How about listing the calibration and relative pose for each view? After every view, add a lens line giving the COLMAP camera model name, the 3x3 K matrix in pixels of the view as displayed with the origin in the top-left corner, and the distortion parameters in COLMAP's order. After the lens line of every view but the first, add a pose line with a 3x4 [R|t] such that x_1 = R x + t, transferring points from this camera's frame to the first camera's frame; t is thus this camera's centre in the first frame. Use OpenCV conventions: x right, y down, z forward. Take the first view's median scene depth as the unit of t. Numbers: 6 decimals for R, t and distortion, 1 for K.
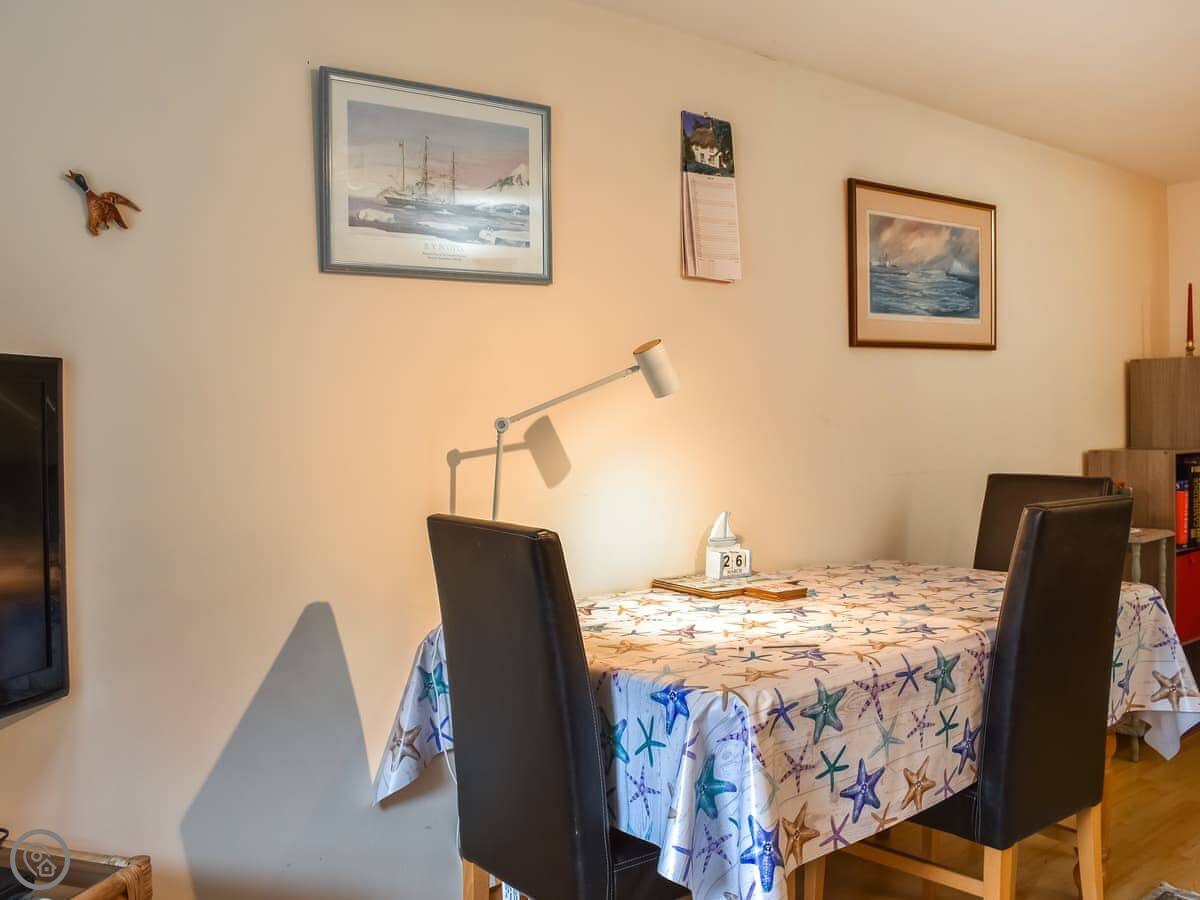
lens RADIAL K [[1124.1, 0, 633.4], [0, 1124.1, 451.3], [0, 0, 1]] dist [-0.062294, -0.004795]
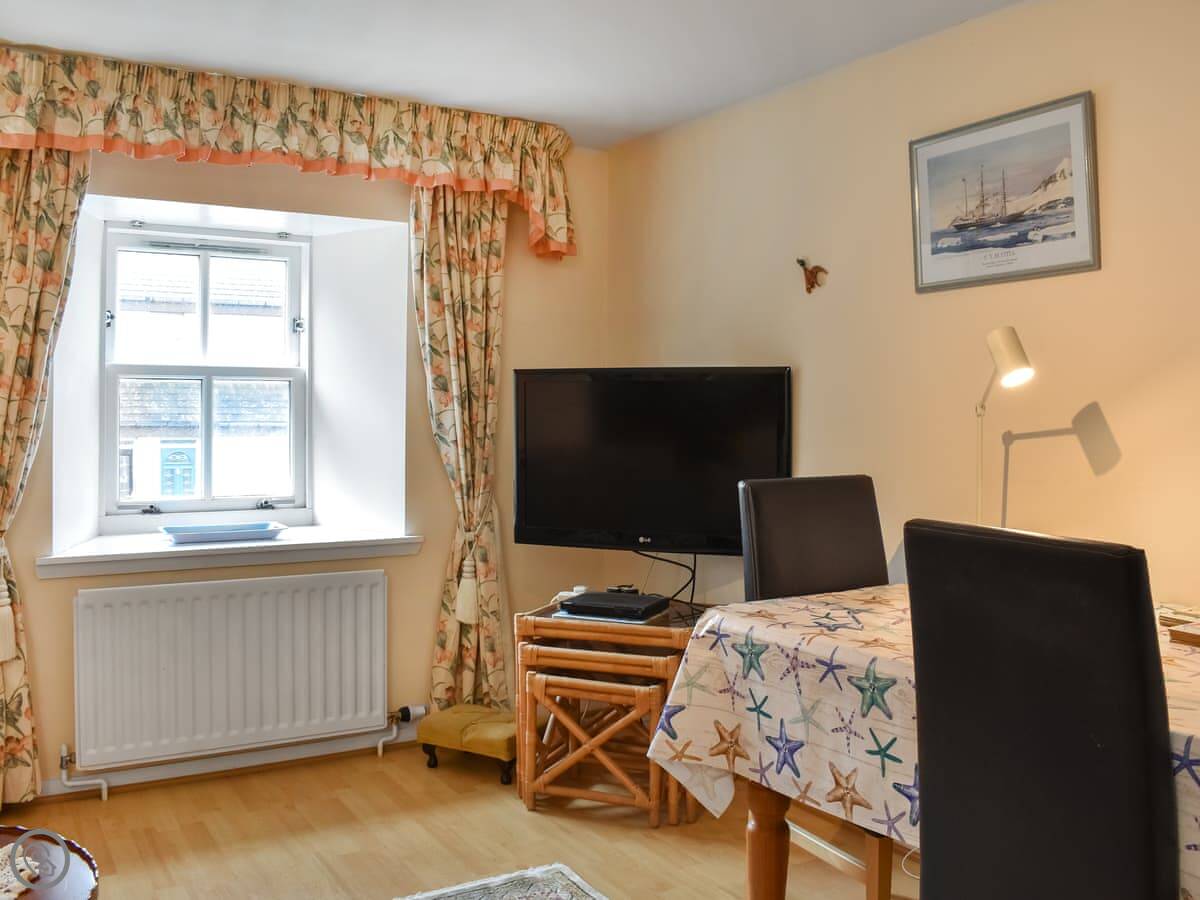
lens RADIAL K [[1124.1, 0, 633.4], [0, 1124.1, 451.3], [0, 0, 1]] dist [-0.062294, -0.004795]
pose [[-0.156587, 0.052534, -0.986266, 1.219279], [-0.034188, 0.997698, 0.058570, -0.040922], [0.987072, 0.042890, -0.154430, 0.959330]]
